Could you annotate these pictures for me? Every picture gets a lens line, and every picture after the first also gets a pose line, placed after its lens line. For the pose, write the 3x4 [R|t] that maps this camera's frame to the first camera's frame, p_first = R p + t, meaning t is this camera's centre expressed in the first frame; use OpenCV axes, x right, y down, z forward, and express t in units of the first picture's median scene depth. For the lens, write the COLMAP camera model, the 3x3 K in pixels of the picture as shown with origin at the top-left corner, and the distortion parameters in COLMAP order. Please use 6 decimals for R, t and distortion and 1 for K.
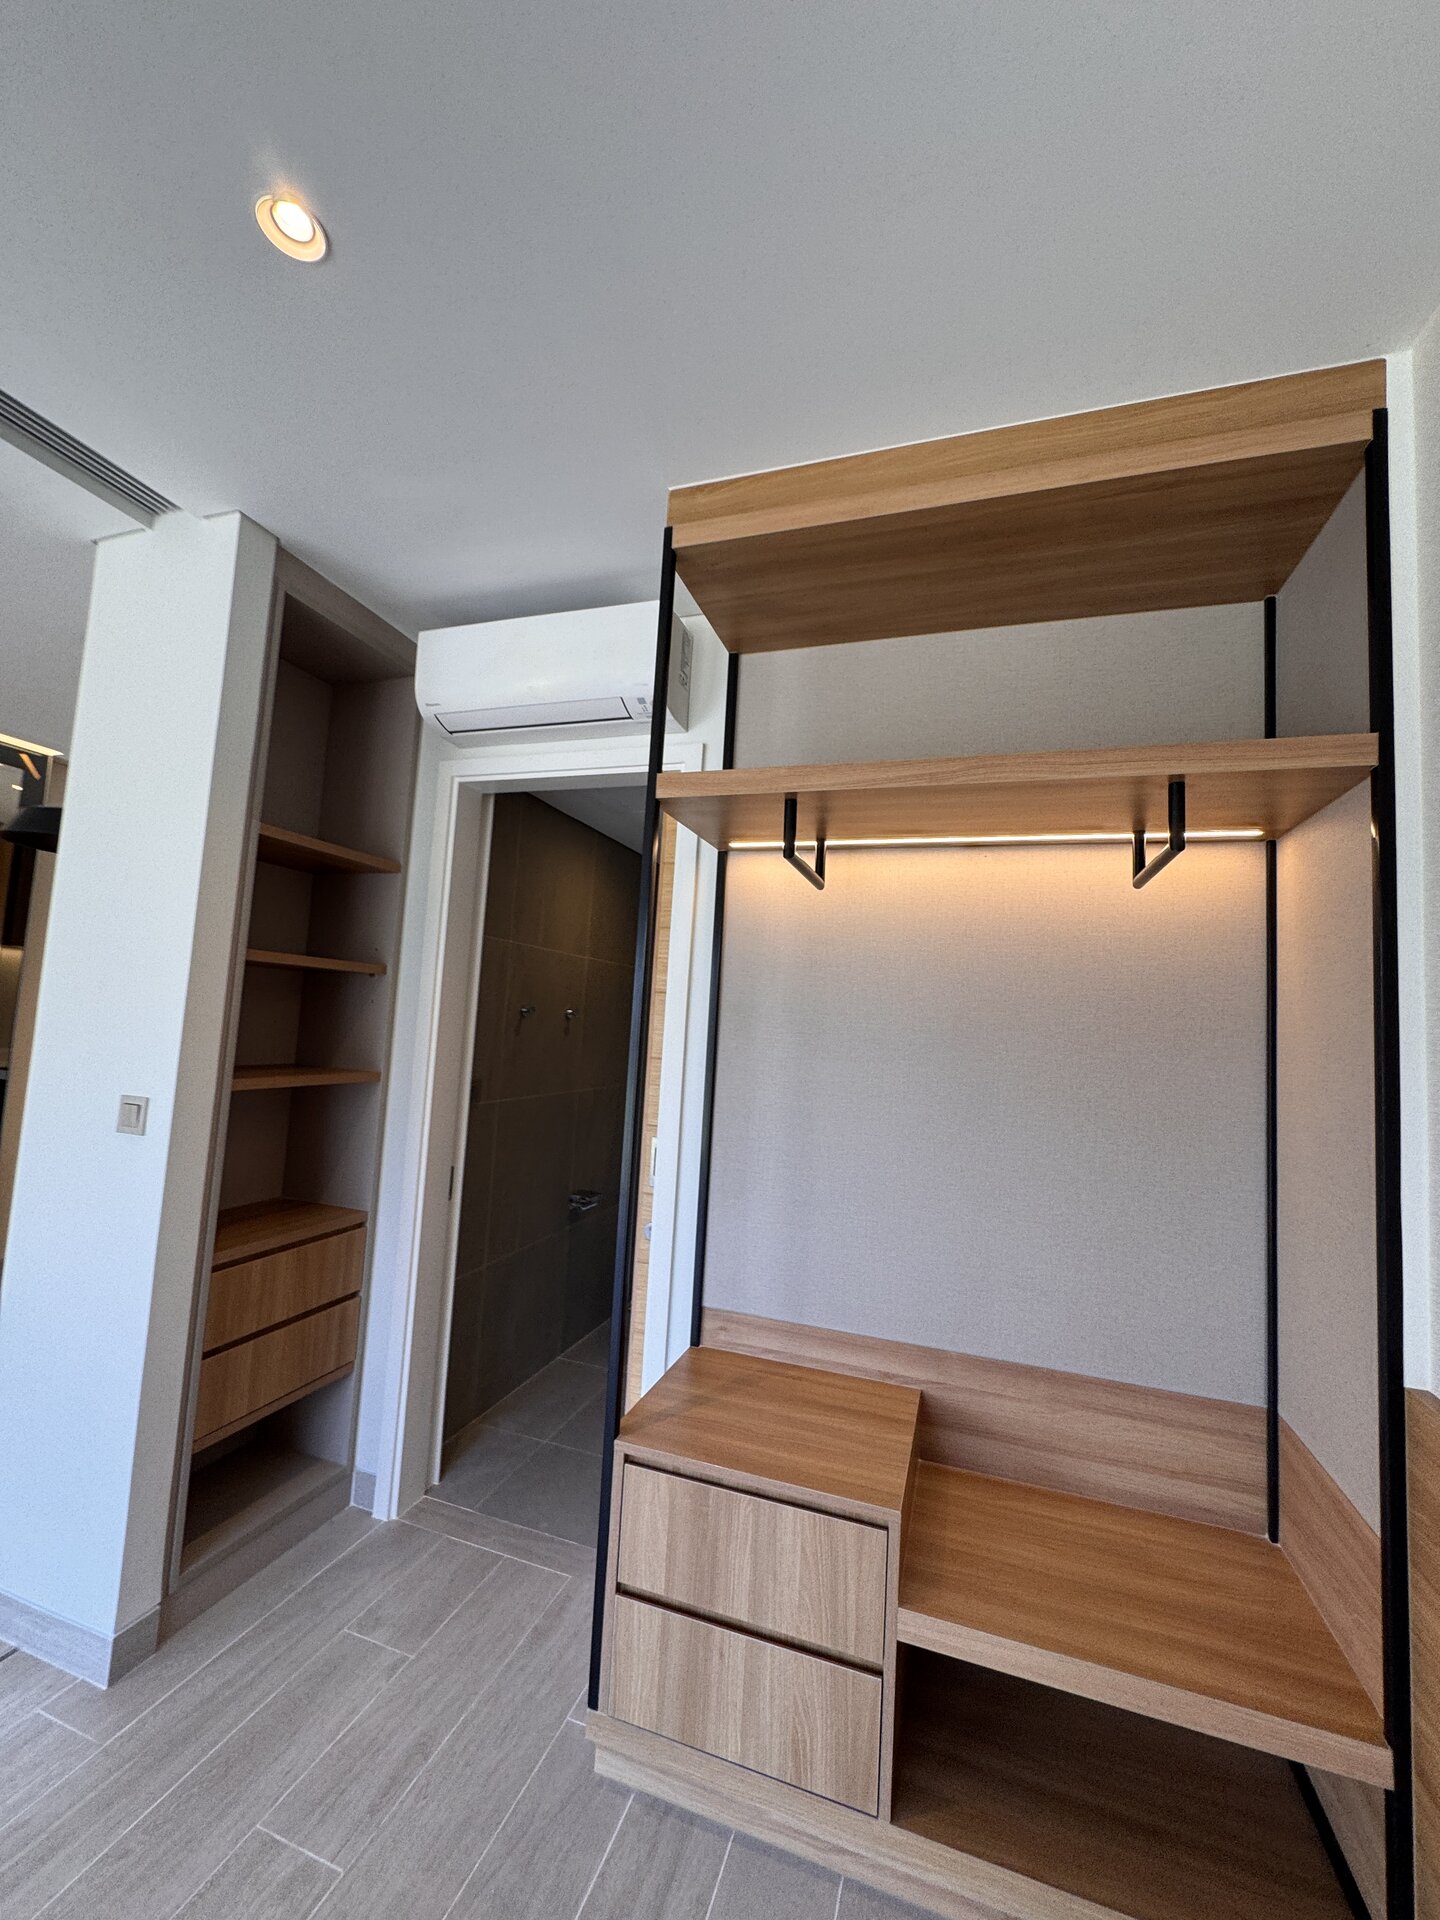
lens RADIAL K [[767.0, 0, 721.6], [0, 767.0, 958.9], [0, 0, 1]] dist [-0.002617, 0.000449]
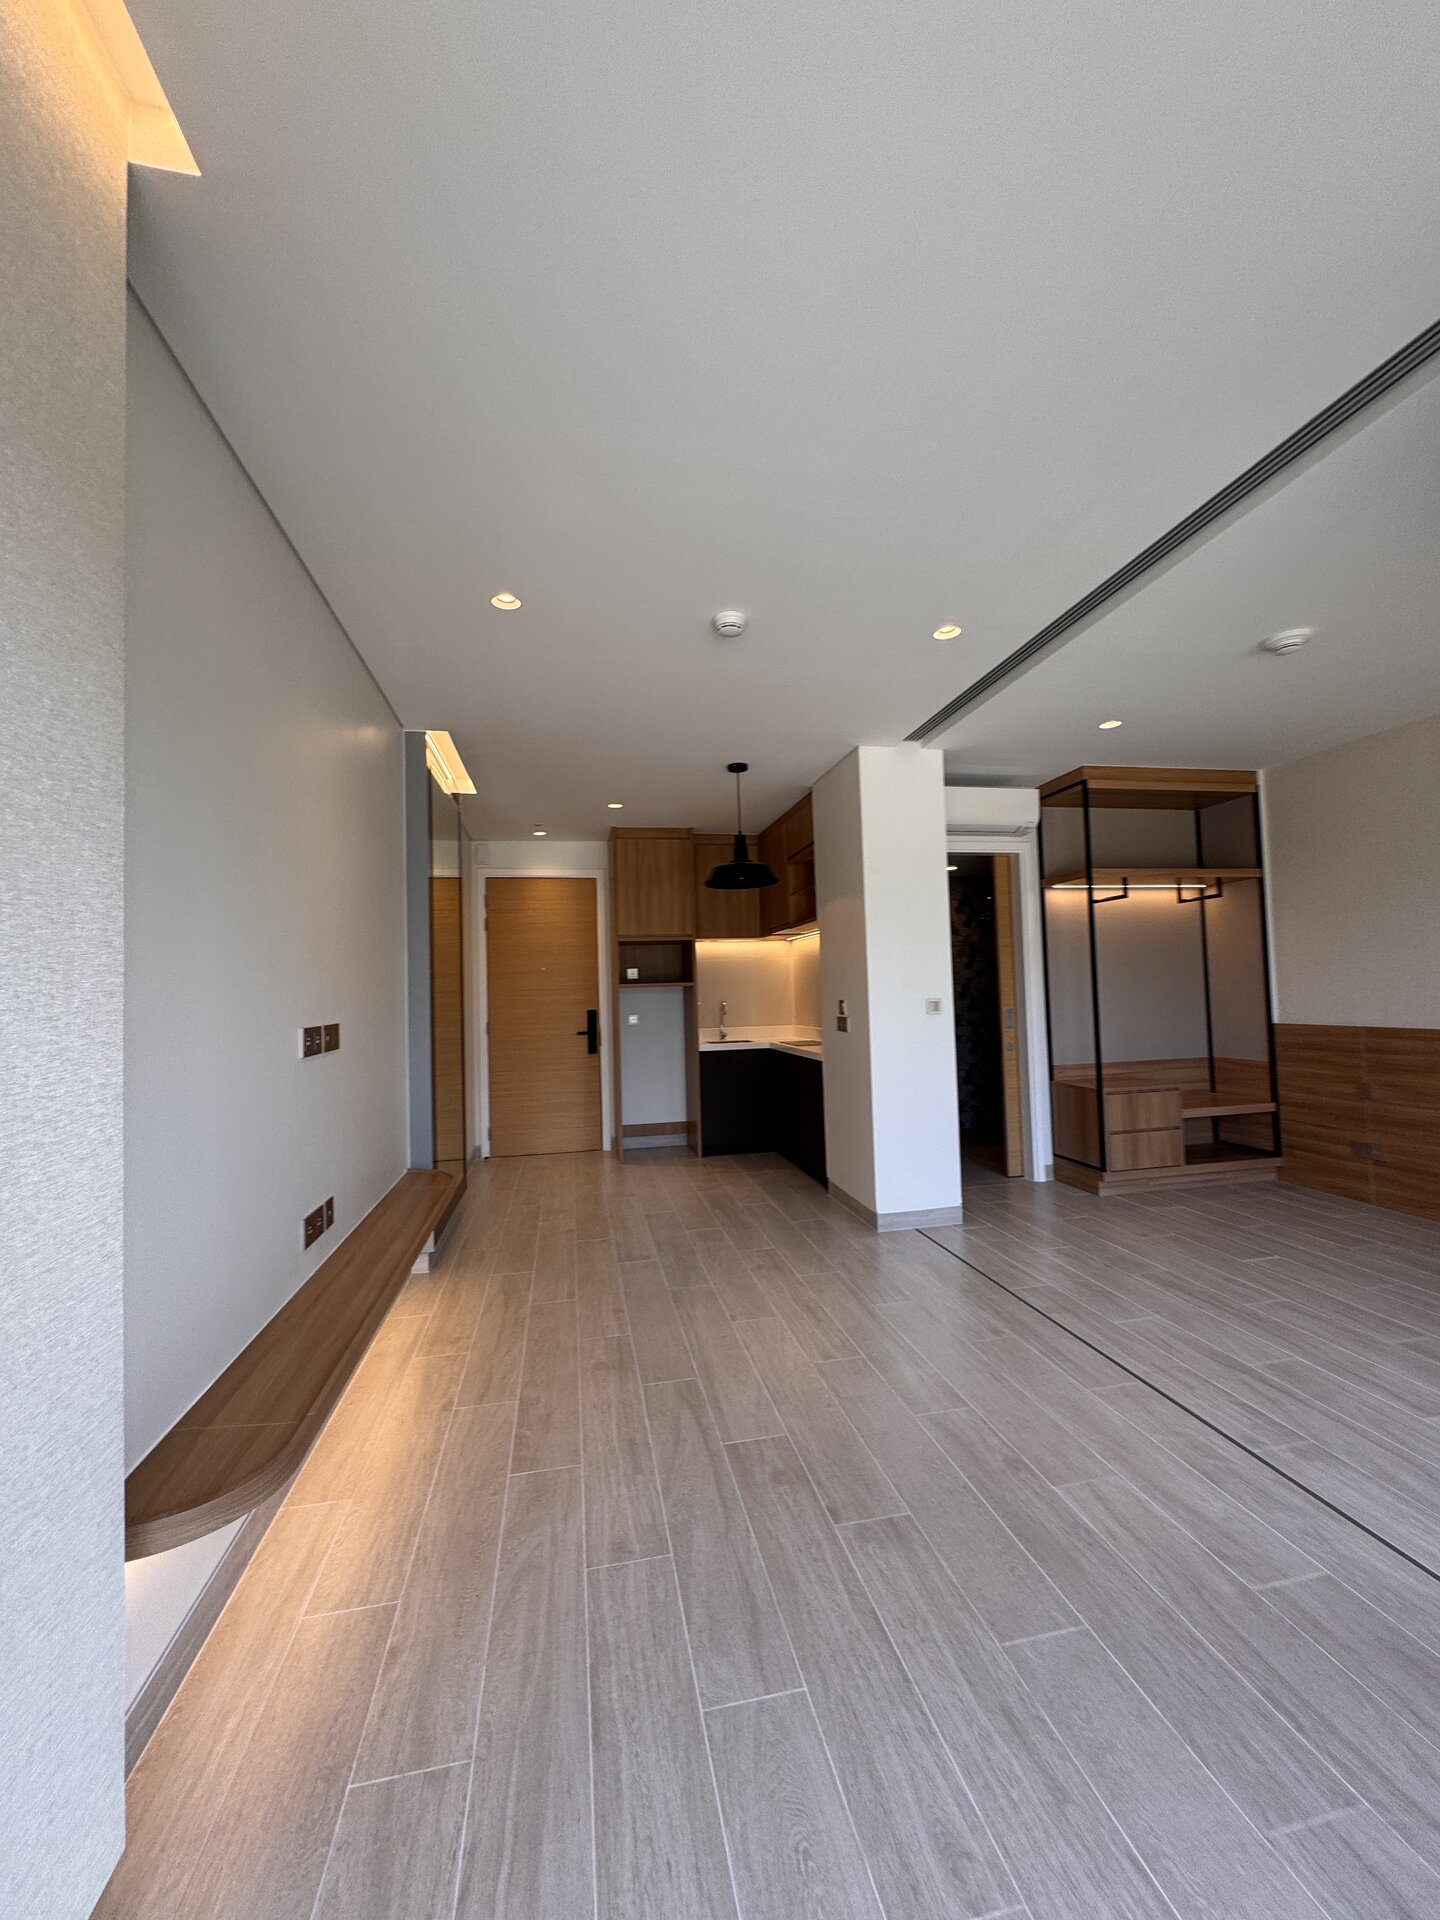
lens RADIAL K [[766.6, 0, 720.0], [0, 766.6, 960.0], [0, 0, 1]] dist [-0.001097, 0.000079]
pose [[0.859174, -0.060222, 0.508128, -3.287068], [0.036128, 0.997711, 0.057159, -0.134176], [-0.510407, -0.030752, 0.859383, -0.929333]]
